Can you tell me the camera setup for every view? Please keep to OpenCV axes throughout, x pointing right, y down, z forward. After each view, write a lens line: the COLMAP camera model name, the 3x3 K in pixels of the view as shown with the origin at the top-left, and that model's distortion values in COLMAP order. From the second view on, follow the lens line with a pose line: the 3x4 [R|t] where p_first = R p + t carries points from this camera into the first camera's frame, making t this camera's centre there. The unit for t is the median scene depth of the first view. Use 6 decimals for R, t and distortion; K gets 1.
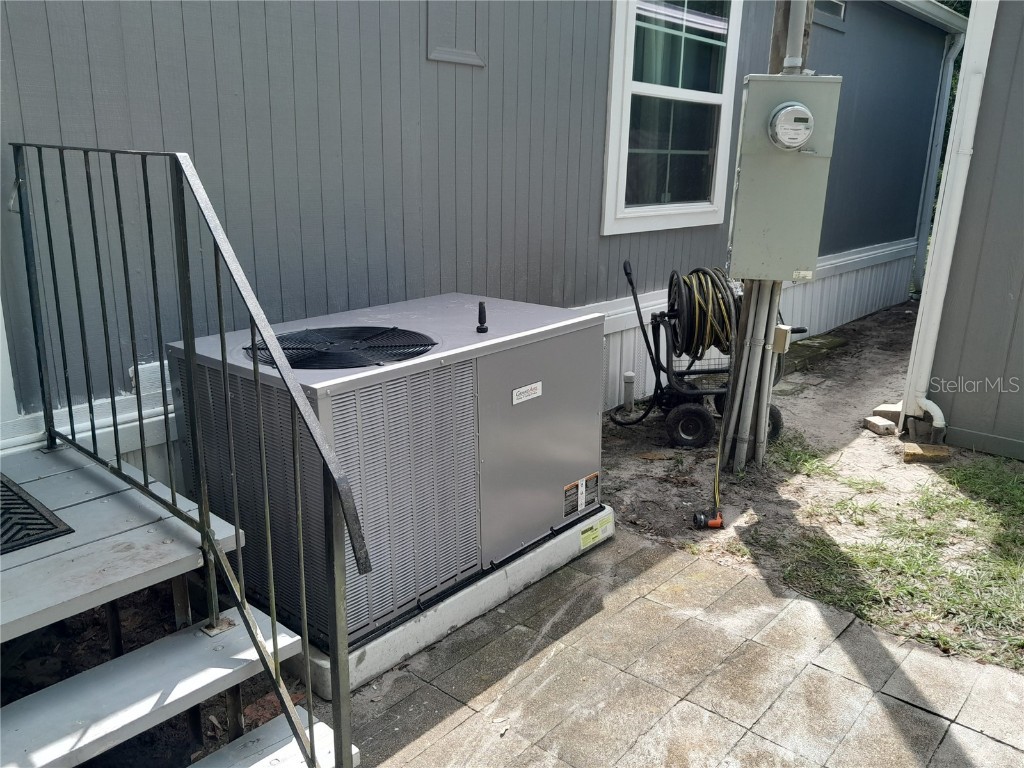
lens RADIAL K [[809.6, 0, 512.8], [0, 809.6, 392.3], [0, 0, 1]] dist [0.020288, -0.045590]
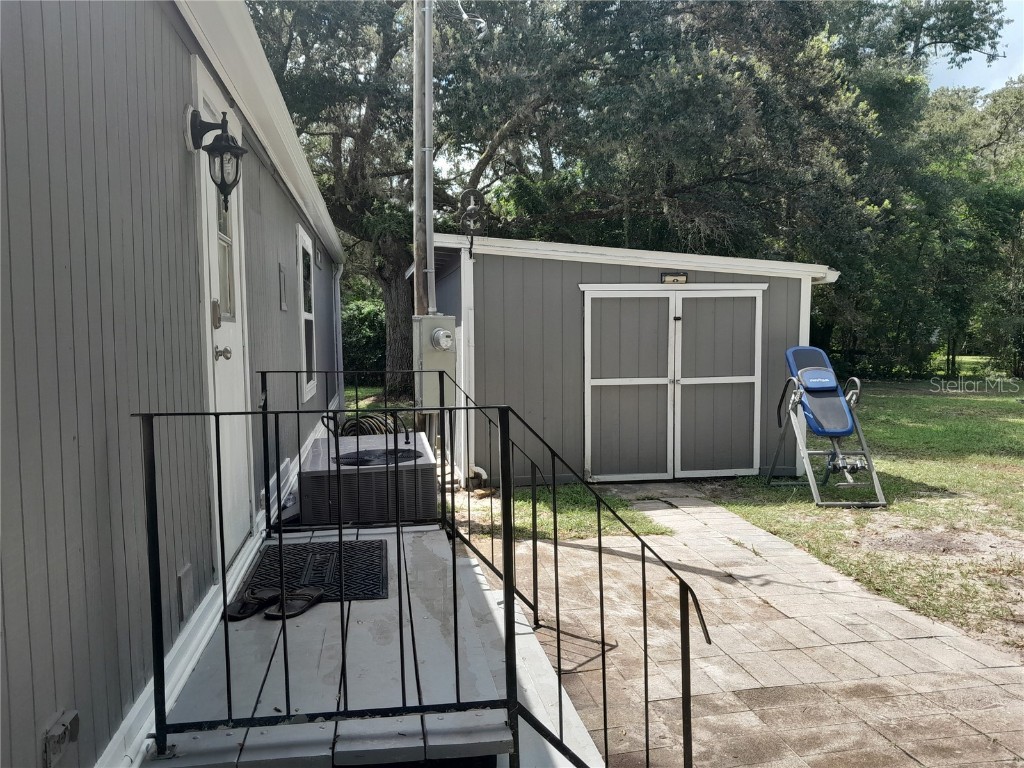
lens RADIAL K [[809.6, 0, 515.1], [0, 809.6, 375.7], [0, 0, 1]] dist [0.020288, -0.045590]
pose [[0.626109, -0.067077, 0.776845, -1.168323], [0.235238, 0.966121, -0.106174, 0.032796], [-0.743405, 0.249220, 0.620676, -0.423759]]
